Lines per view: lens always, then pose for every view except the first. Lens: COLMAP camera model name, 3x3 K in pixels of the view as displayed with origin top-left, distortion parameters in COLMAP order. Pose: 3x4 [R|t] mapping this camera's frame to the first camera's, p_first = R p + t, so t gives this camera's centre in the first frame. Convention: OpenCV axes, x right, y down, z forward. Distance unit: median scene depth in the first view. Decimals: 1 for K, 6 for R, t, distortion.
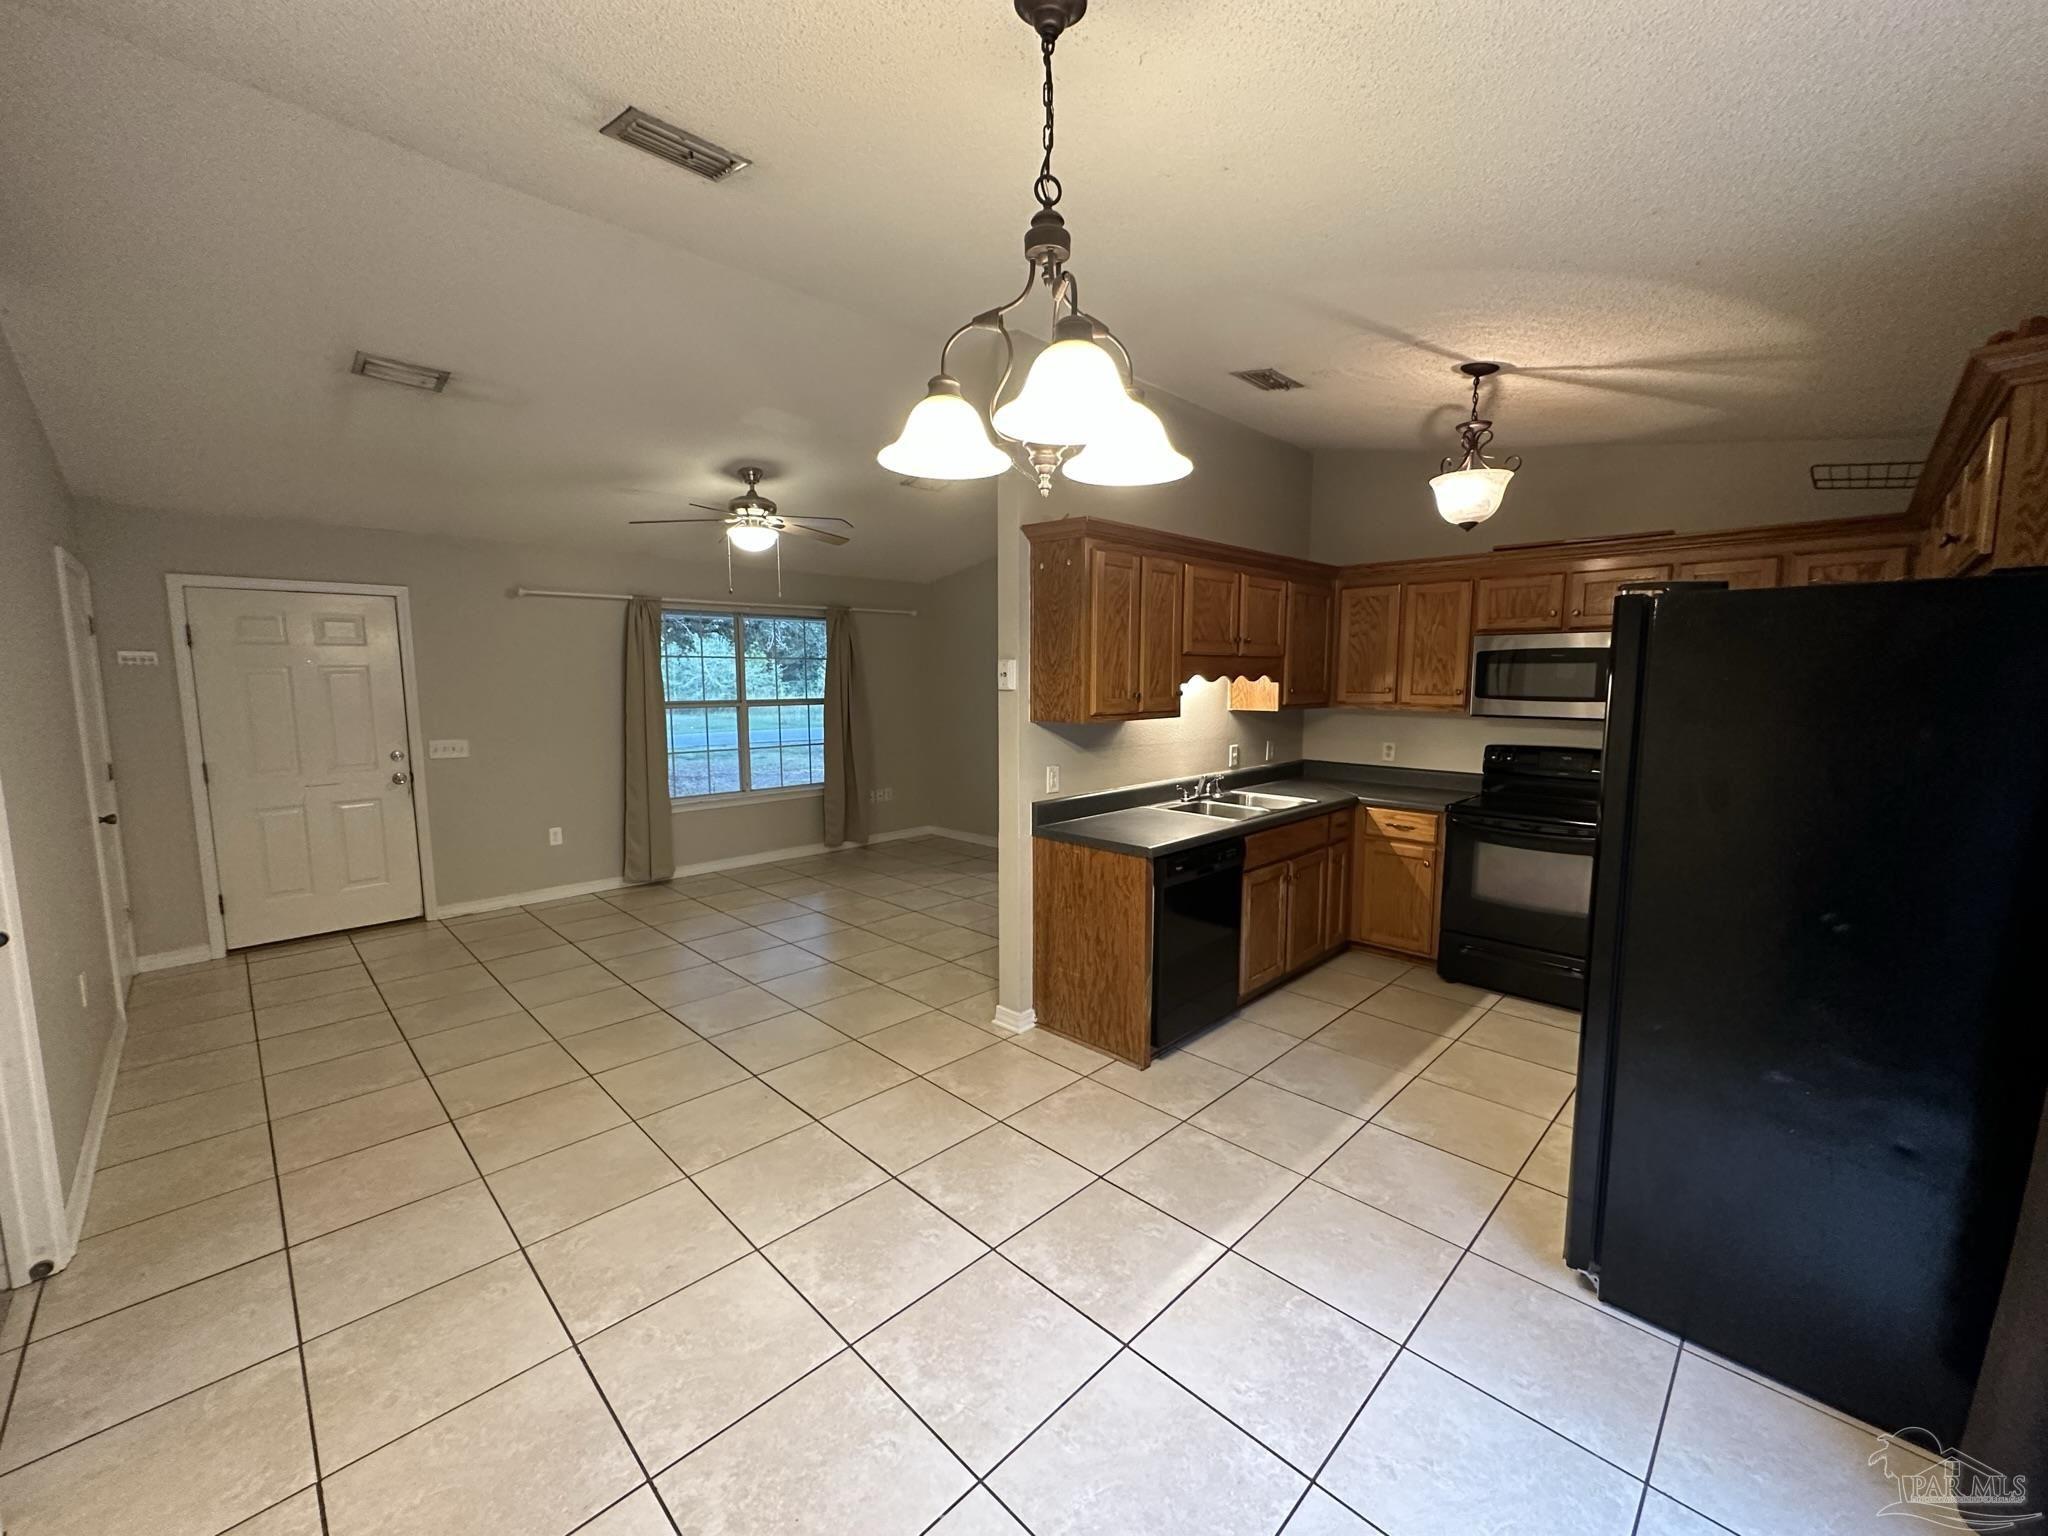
lens RADIAL K [[813.1, 0, 1020.3], [0, 813.1, 769.2], [0, 0, 1]] dist [0.000018, 0.000088]
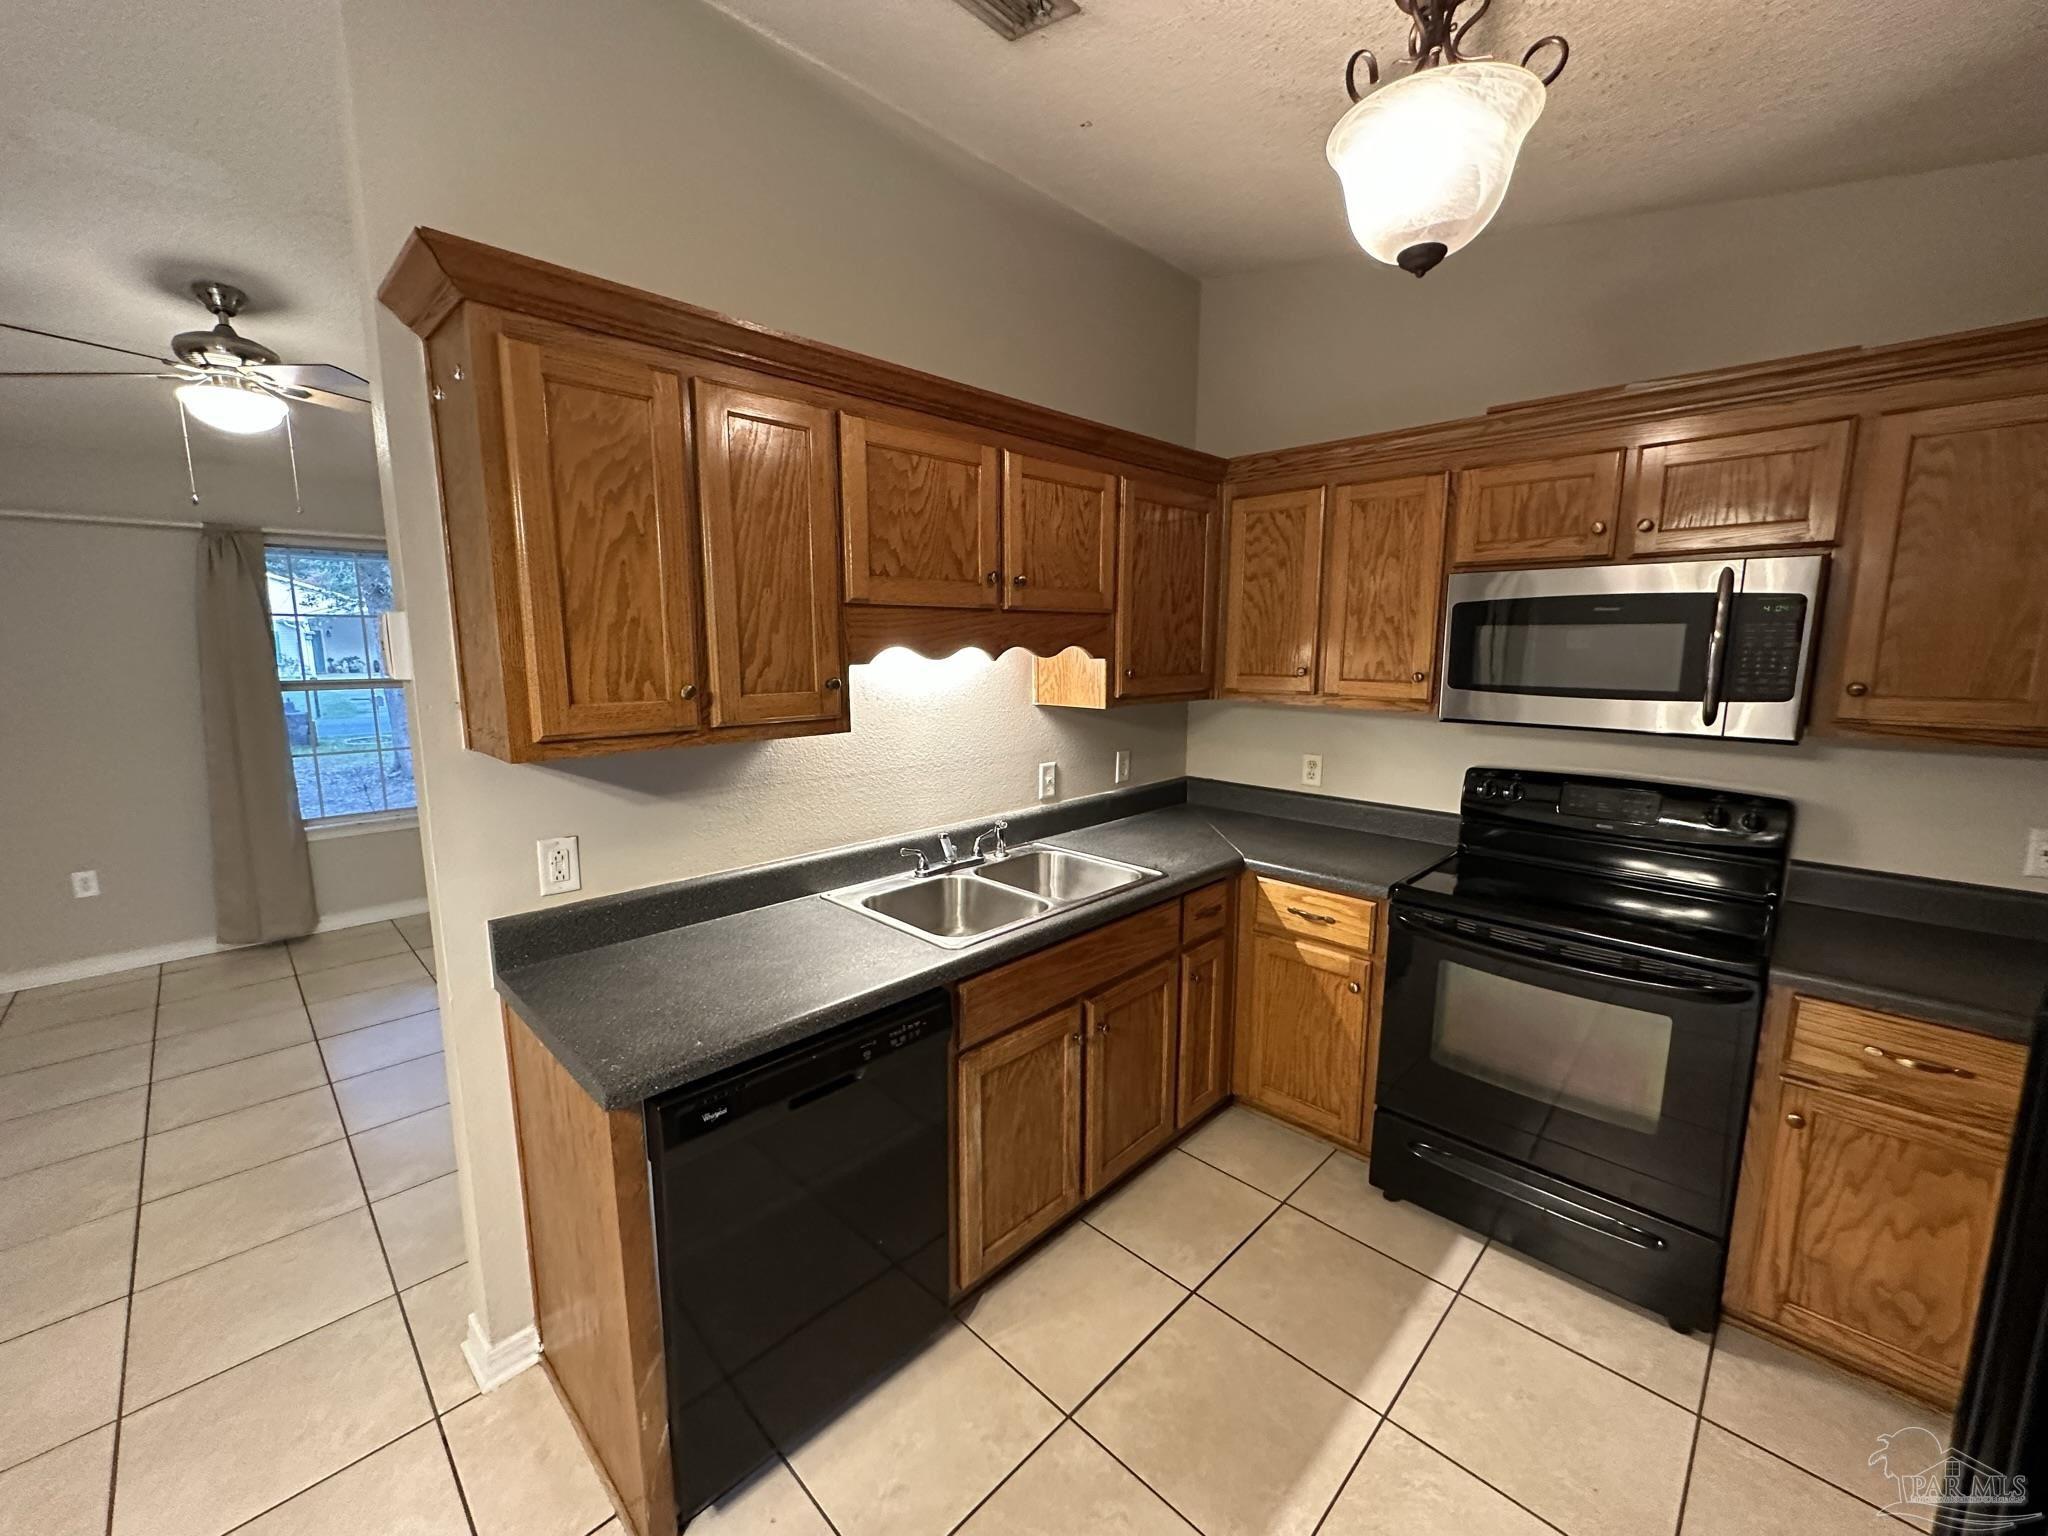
lens RADIAL K [[813.1, 0, 1020.3], [0, 813.1, 769.2], [0, 0, 1]] dist [0.000018, 0.000088]
pose [[0.999977, 0.000799, 0.006797, 0.269290], [-0.001079, 0.999146, 0.041300, -0.056076], [-0.006758, -0.041306, 0.999124, 0.455924]]
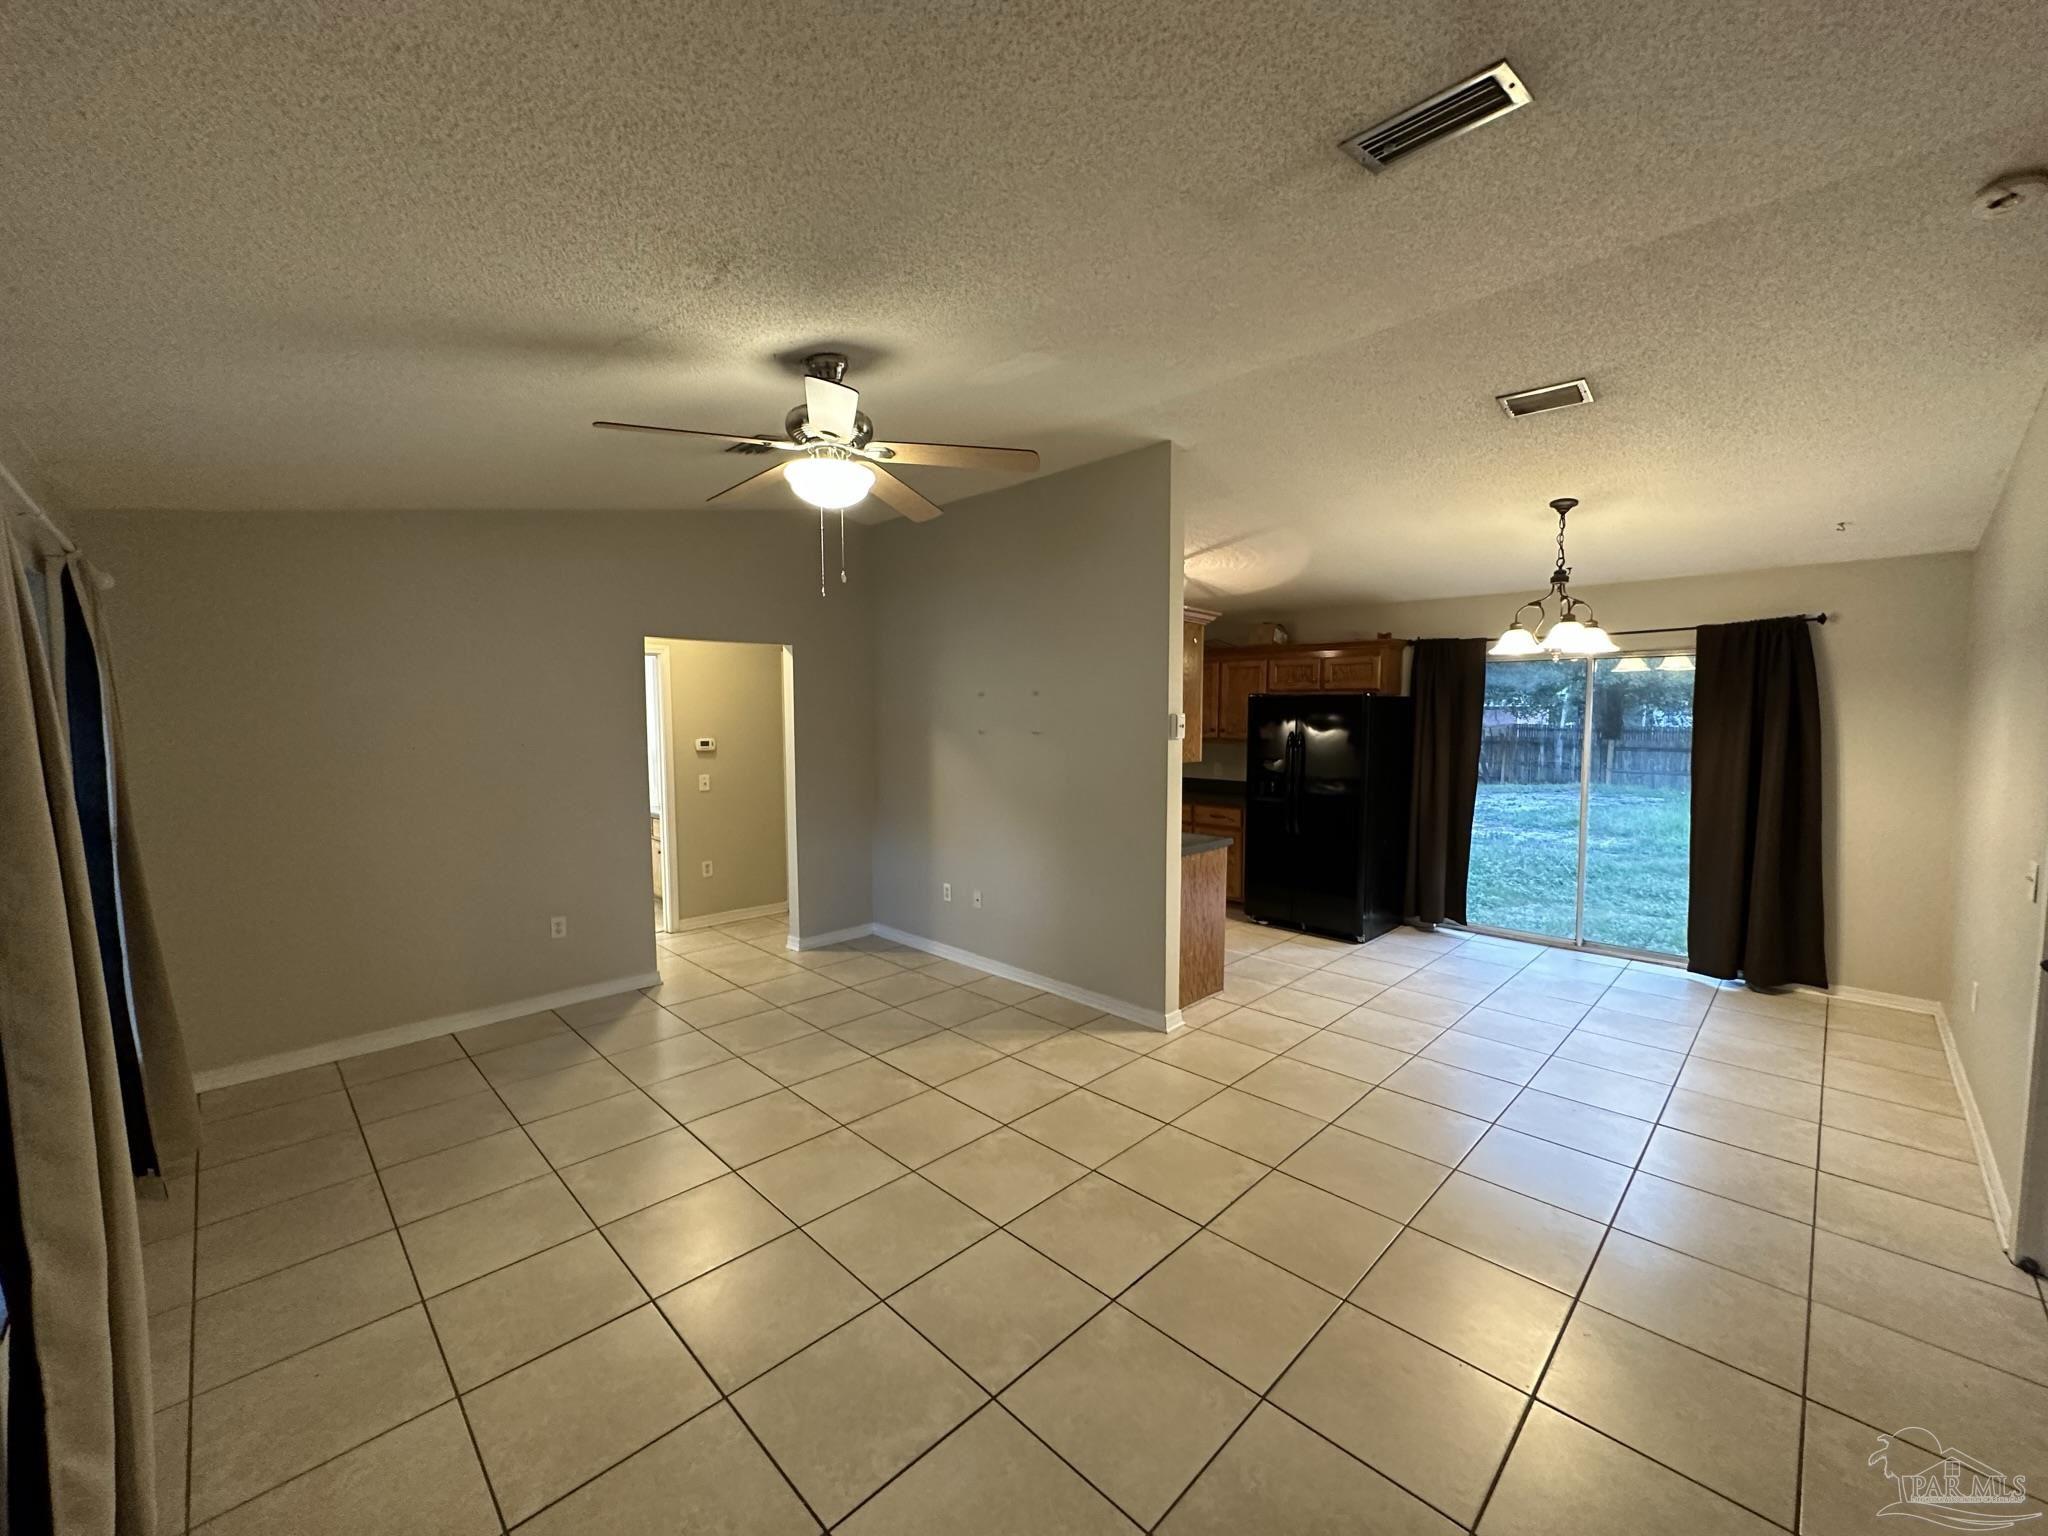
lens RADIAL K [[813.1, 0, 1020.3], [0, 813.1, 769.2], [0, 0, 1]] dist [0.000018, 0.000088]
pose [[0.002725, -0.069778, 0.997559, -1.007571], [0.118421, 0.990566, 0.068966, -0.135567], [-0.992960, 0.117944, 0.010963, 1.017954]]
